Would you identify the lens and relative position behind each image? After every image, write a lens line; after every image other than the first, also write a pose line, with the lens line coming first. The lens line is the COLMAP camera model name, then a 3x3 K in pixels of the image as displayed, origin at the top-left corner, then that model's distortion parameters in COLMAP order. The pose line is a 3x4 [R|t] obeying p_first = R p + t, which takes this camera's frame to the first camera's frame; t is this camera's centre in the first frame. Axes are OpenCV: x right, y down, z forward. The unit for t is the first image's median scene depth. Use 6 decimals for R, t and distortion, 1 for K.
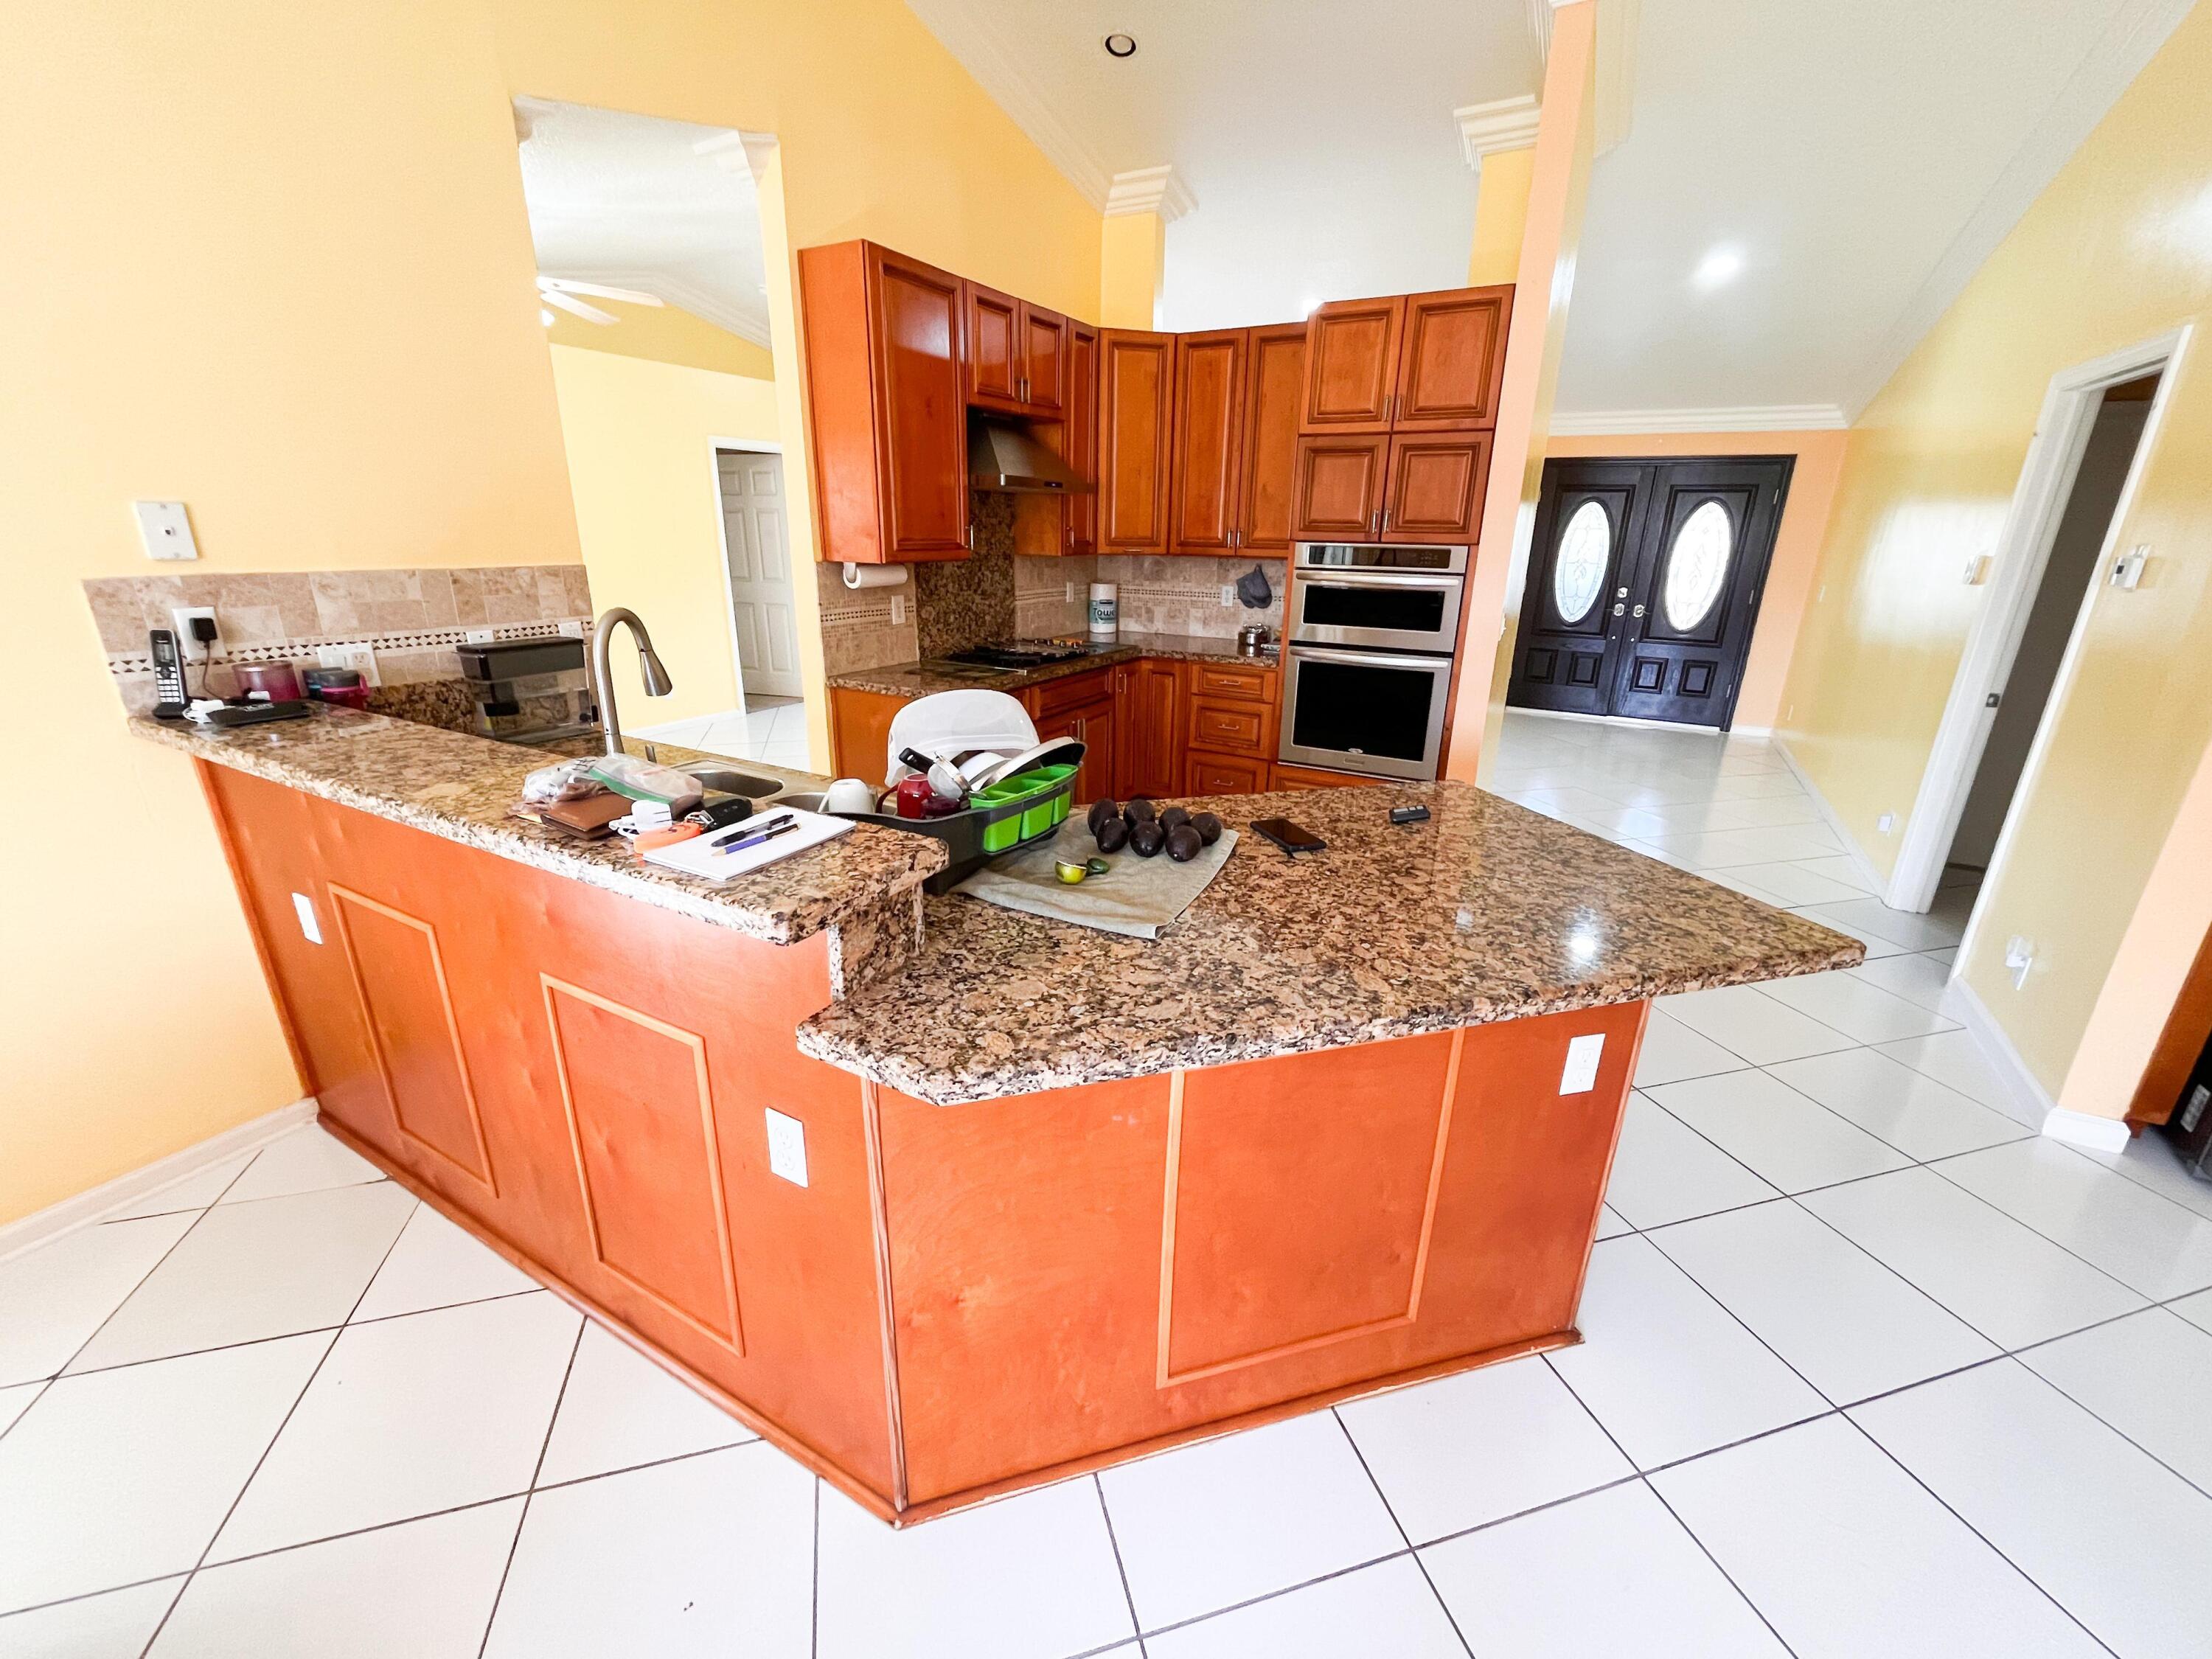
lens RADIAL K [[896.2, 0, 1101.1], [0, 896.2, 827.2], [0, 0, 1]] dist [-0.002546, -0.000283]
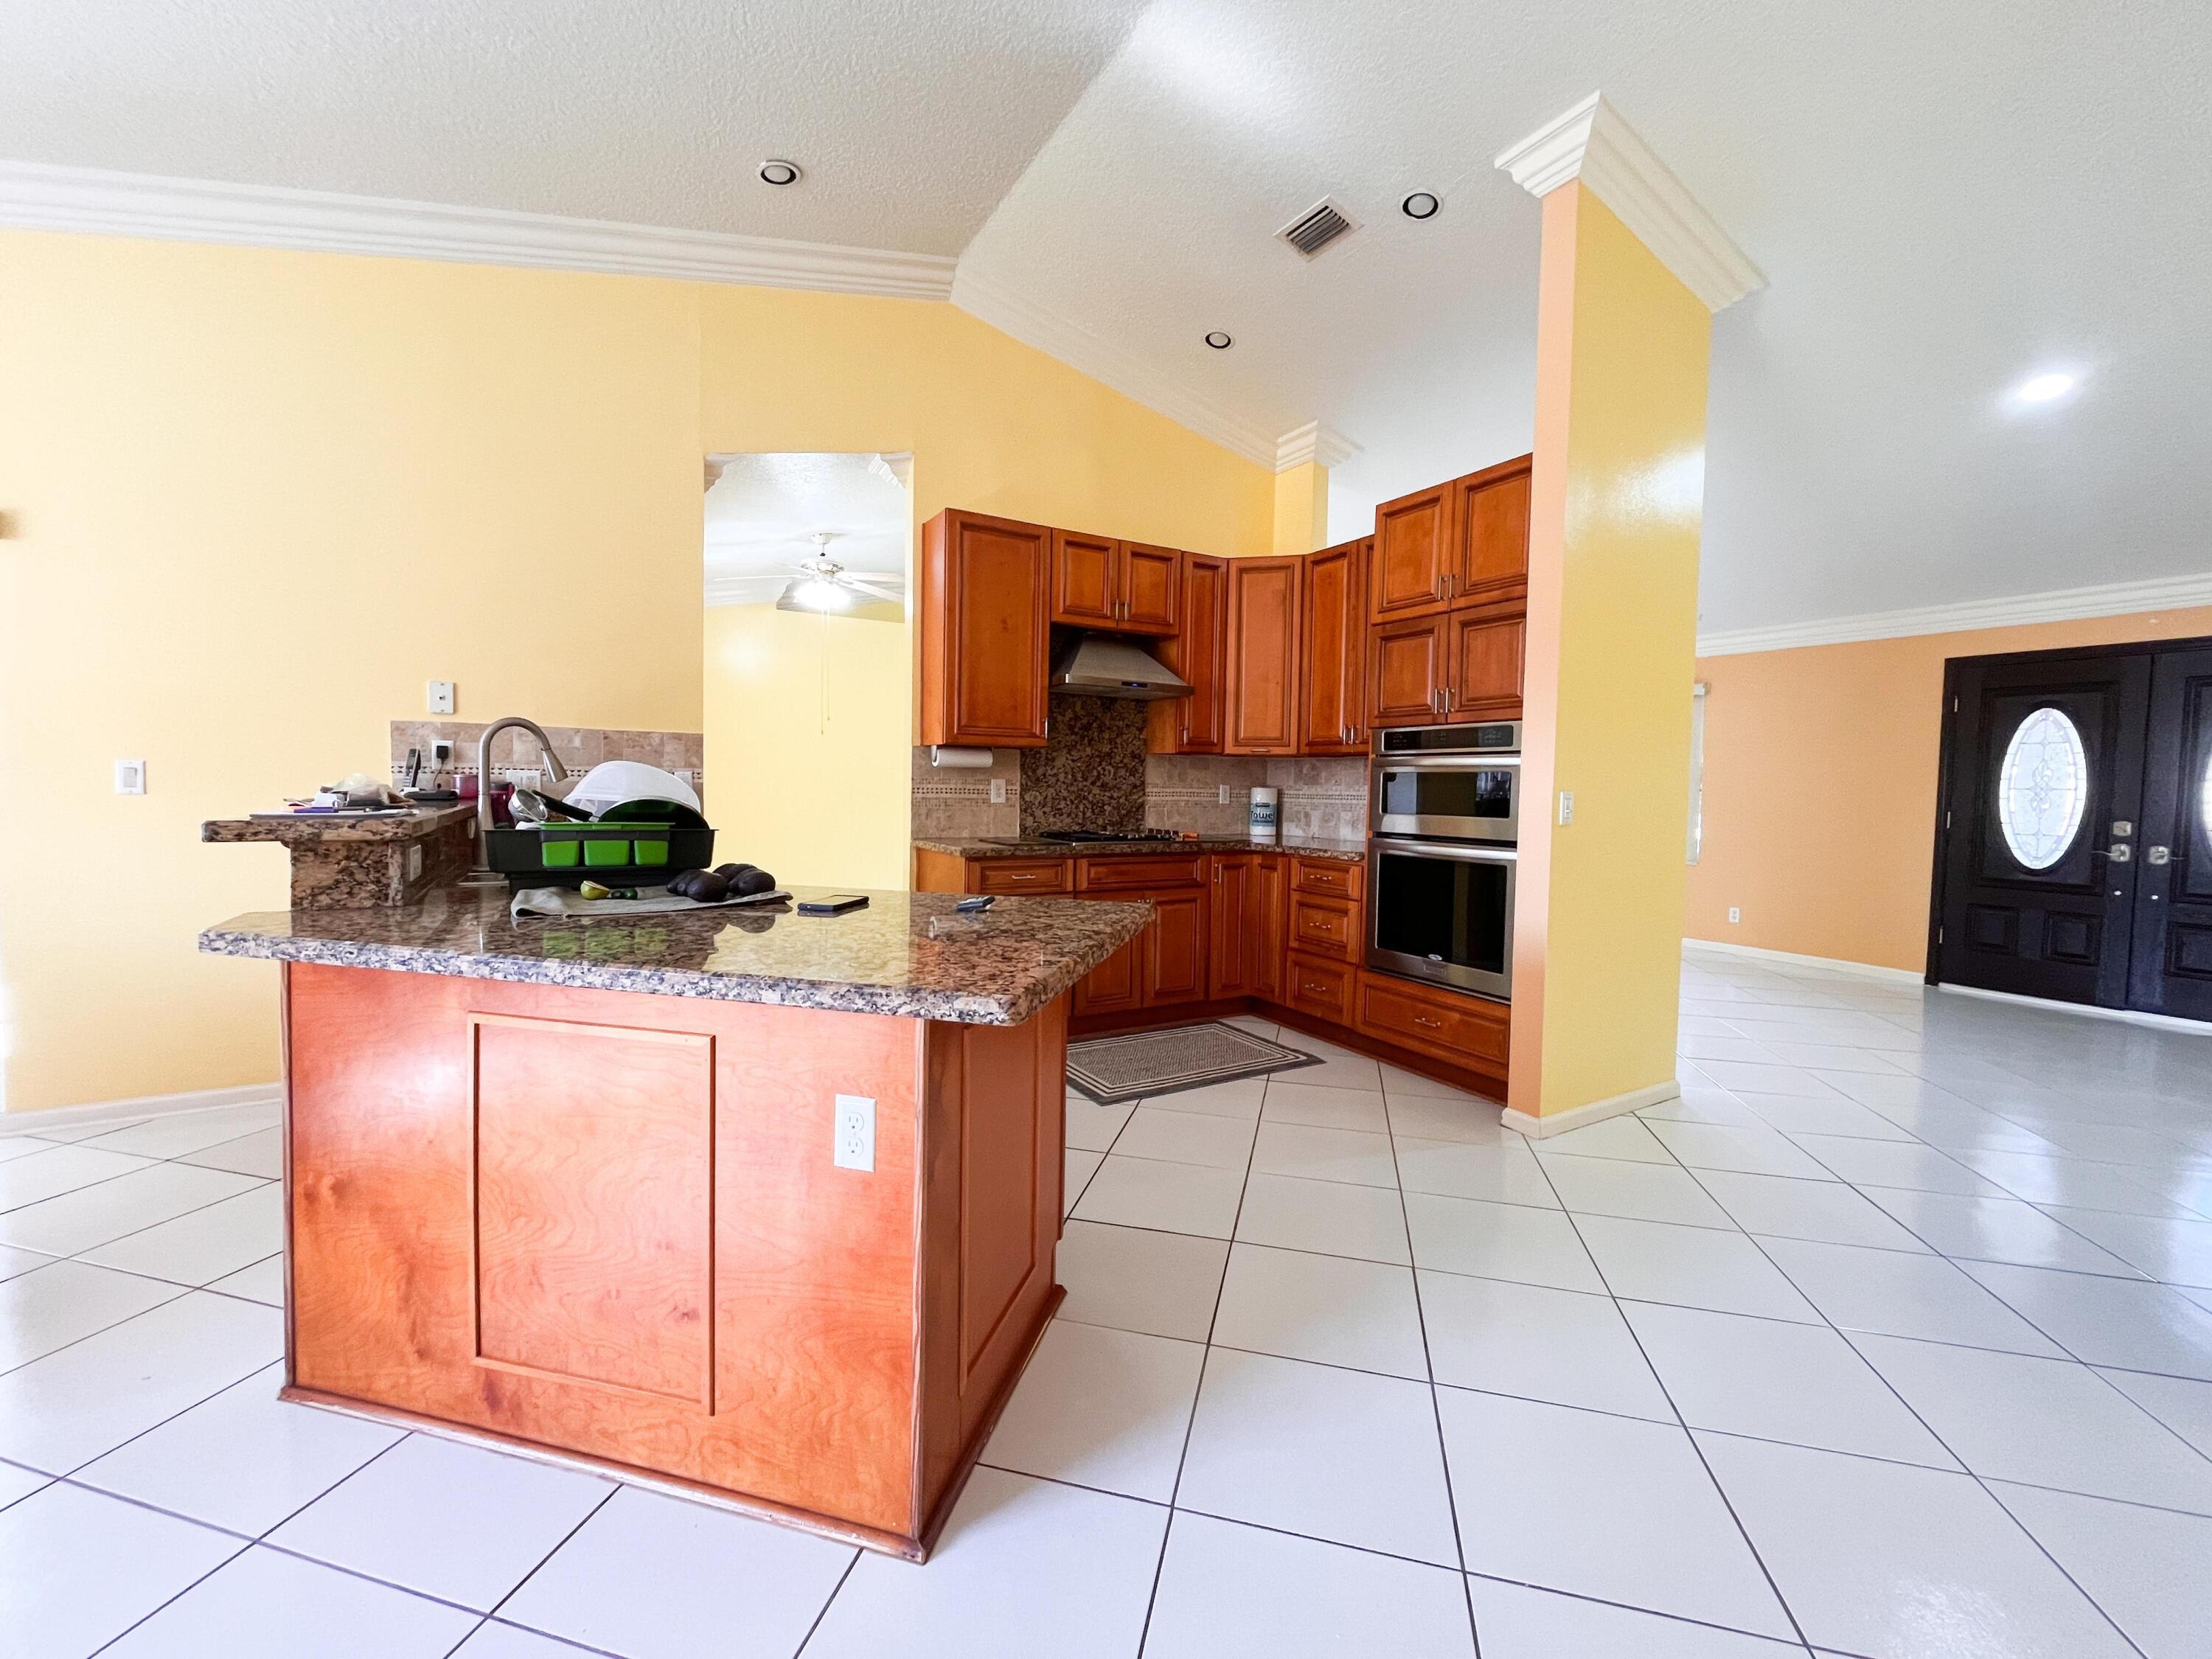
lens RADIAL K [[896.2, 0, 1101.1], [0, 896.2, 827.2], [0, 0, 1]] dist [-0.002546, -0.000283]
pose [[0.864500, 0.023364, -0.502089, 0.473265], [-0.165304, 0.956568, -0.240110, 0.058570], [0.474673, 0.290572, 0.830815, 0.113118]]
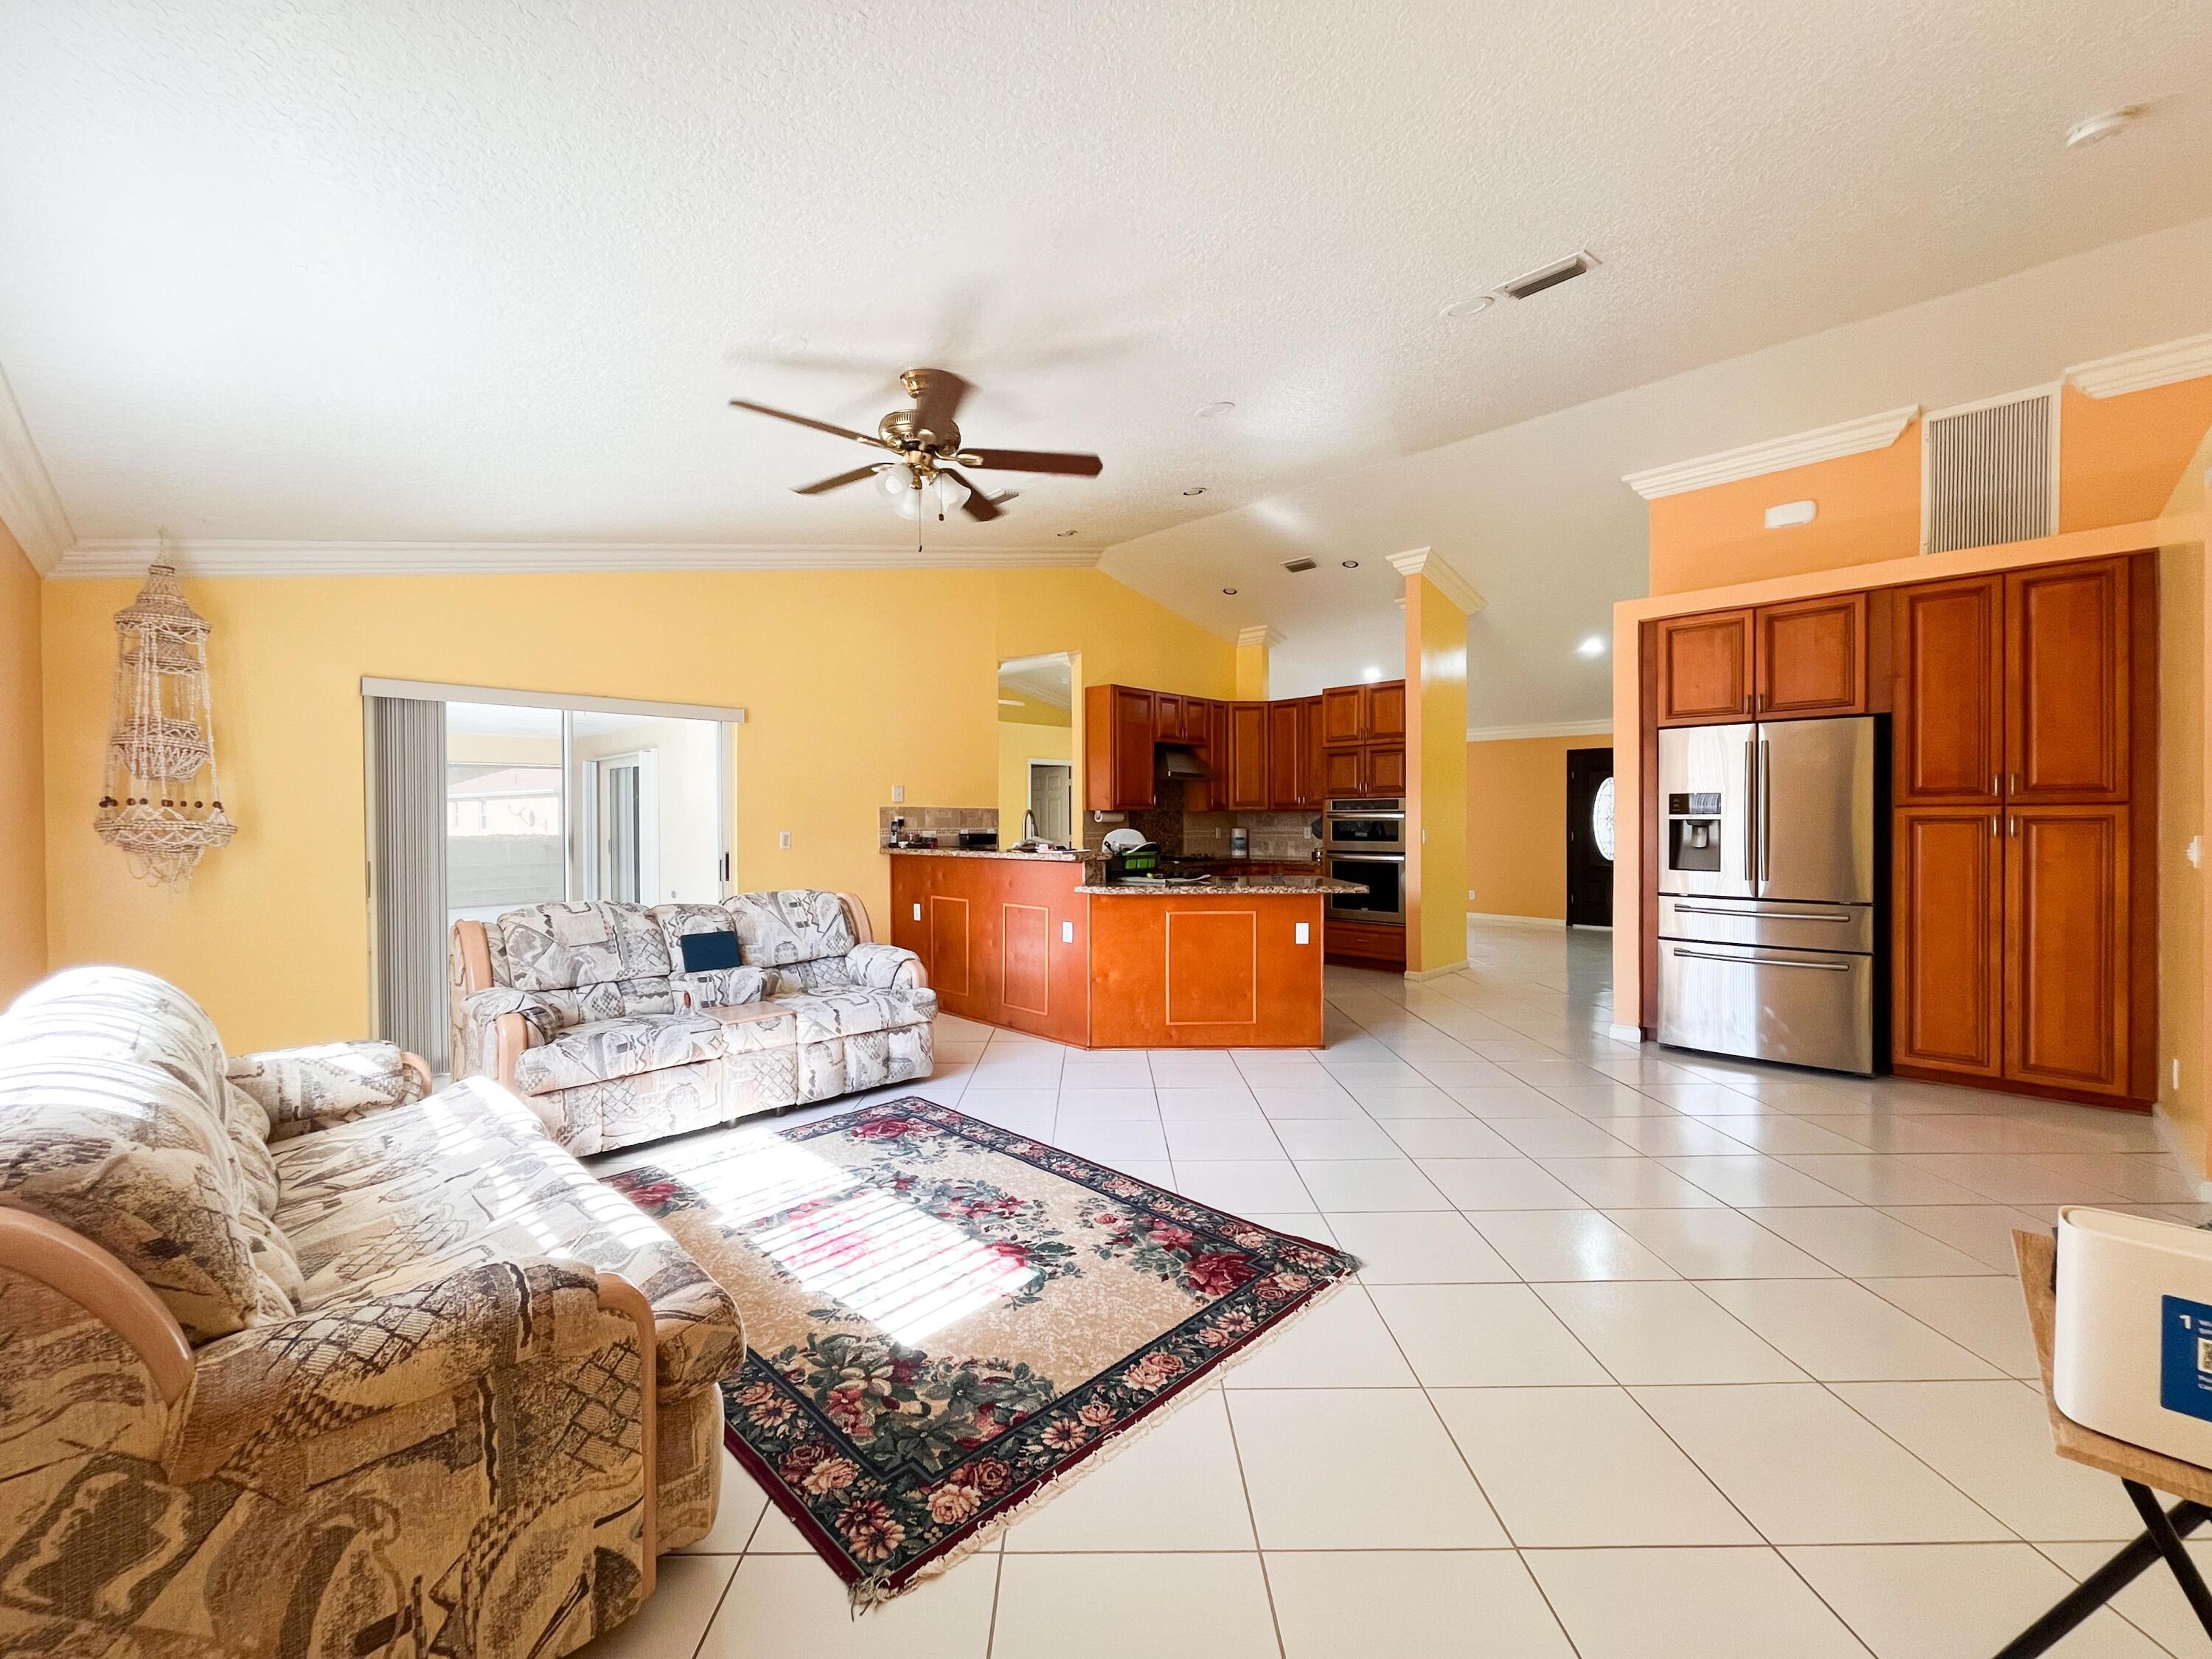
lens RADIAL K [[896.2, 0, 1101.1], [0, 896.2, 827.2], [0, 0, 1]] dist [-0.002546, -0.000283]
pose [[0.963967, -0.017777, -0.265428, 0.277871], [-0.066502, 0.949982, -0.305143, 0.369714], [0.257576, 0.311800, 0.914569, -0.892504]]
